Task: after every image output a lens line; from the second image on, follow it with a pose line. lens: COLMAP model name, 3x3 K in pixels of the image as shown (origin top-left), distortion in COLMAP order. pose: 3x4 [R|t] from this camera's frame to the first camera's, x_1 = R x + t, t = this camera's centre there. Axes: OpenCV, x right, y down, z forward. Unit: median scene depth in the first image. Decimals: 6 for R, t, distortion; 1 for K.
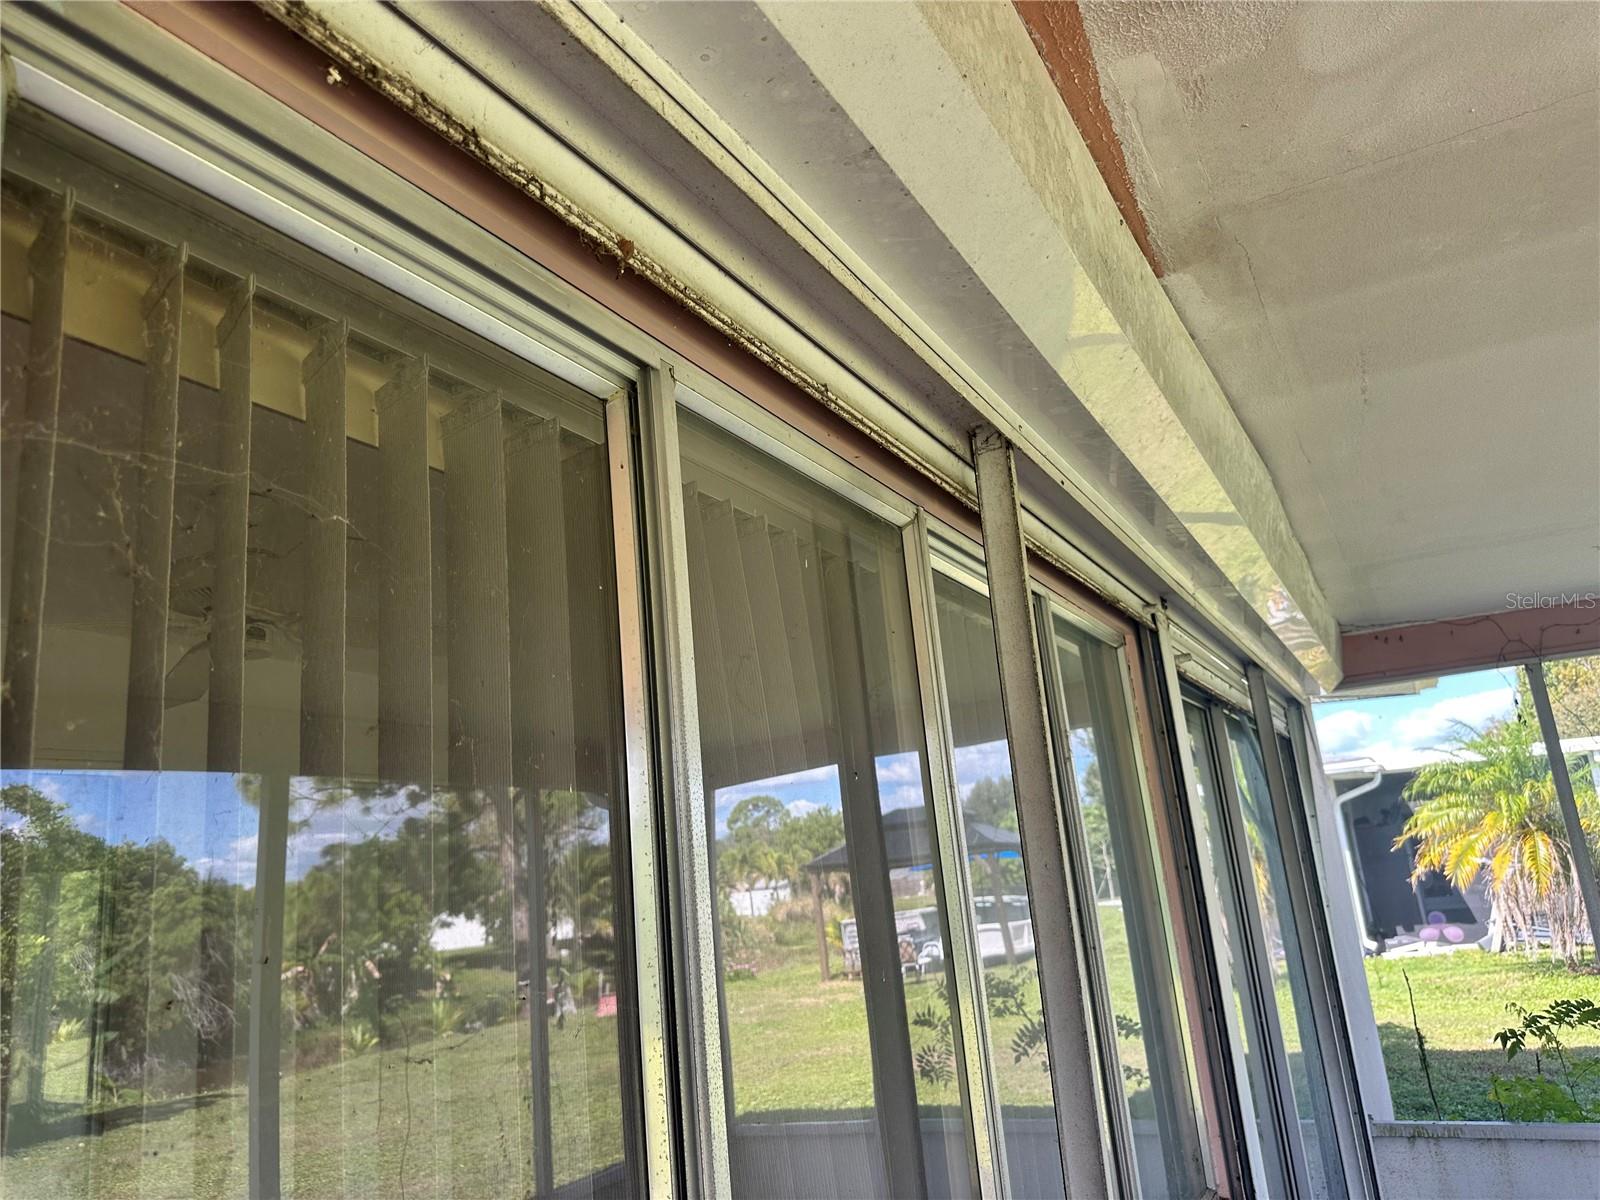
lens RADIAL K [[1140.8, 0, 800.0], [0, 1140.8, 600.0], [0, 0, 1]] dist [-0.002475, -0.003583]
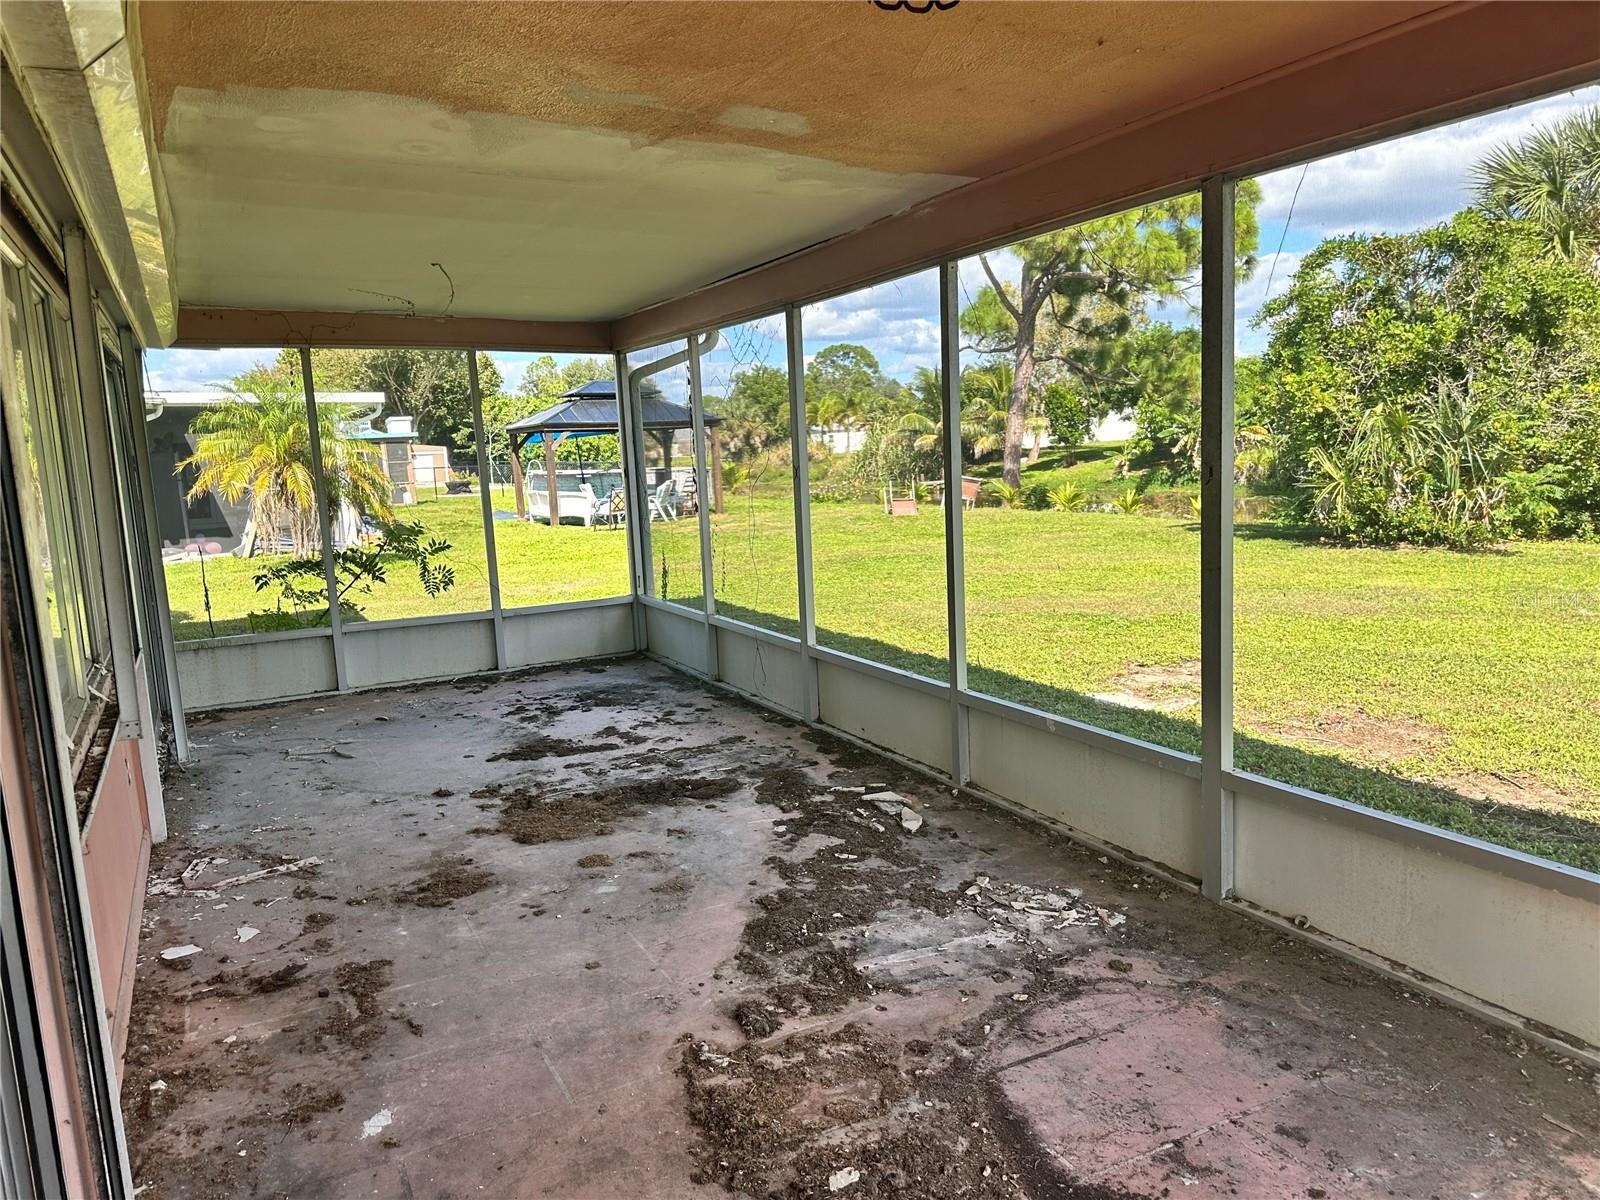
lens RADIAL K [[1121.4, 0, 800.0], [0, 1121.4, 600.0], [0, 0, 1]] dist [0.002063, 0.001312]
pose [[0.544126, -0.062479, 0.836674, -0.124804], [-0.204212, 0.957371, 0.204300, -0.028558], [-0.813772, -0.282024, 0.508171, -0.181709]]
